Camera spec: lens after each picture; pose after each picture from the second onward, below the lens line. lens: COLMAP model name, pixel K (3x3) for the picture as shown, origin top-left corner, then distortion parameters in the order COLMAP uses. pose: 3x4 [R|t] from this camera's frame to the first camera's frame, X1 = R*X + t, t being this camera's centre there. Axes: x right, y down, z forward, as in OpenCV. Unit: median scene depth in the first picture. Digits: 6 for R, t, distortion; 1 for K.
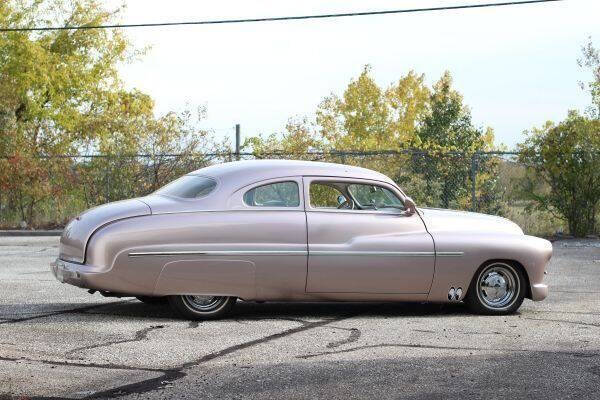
lens RADIAL K [[1490.5, 0, 300.0], [0, 1490.5, 200.0], [0, 0, 1]] dist [-0.076610, -0.005714]
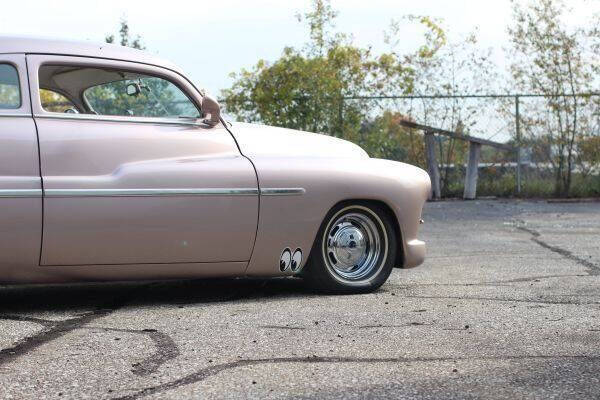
lens RADIAL K [[1490.5, 0, 300.0], [0, 1490.5, 200.0], [0, 0, 1]] dist [-0.076610, -0.005714]
pose [[0.968102, -0.031278, 0.248596, -0.035912], [0.029775, 0.999509, 0.009806, 0.033470], [-0.248781, -0.002092, 0.968558, 0.428881]]
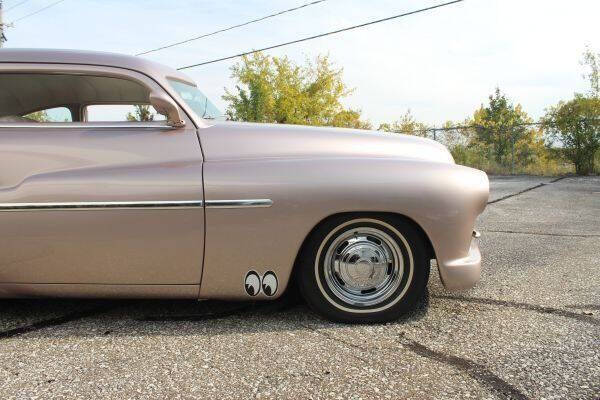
lens RADIAL K [[515.6, 0, 300.0], [0, 515.6, 200.0], [0, 0, 1]] dist [-0.037043, -0.003422]
pose [[0.946067, -0.005893, -0.323917, 0.168458], [0.026210, 0.997949, 0.058396, 0.025679], [0.322908, -0.063736, 0.944282, 0.834412]]
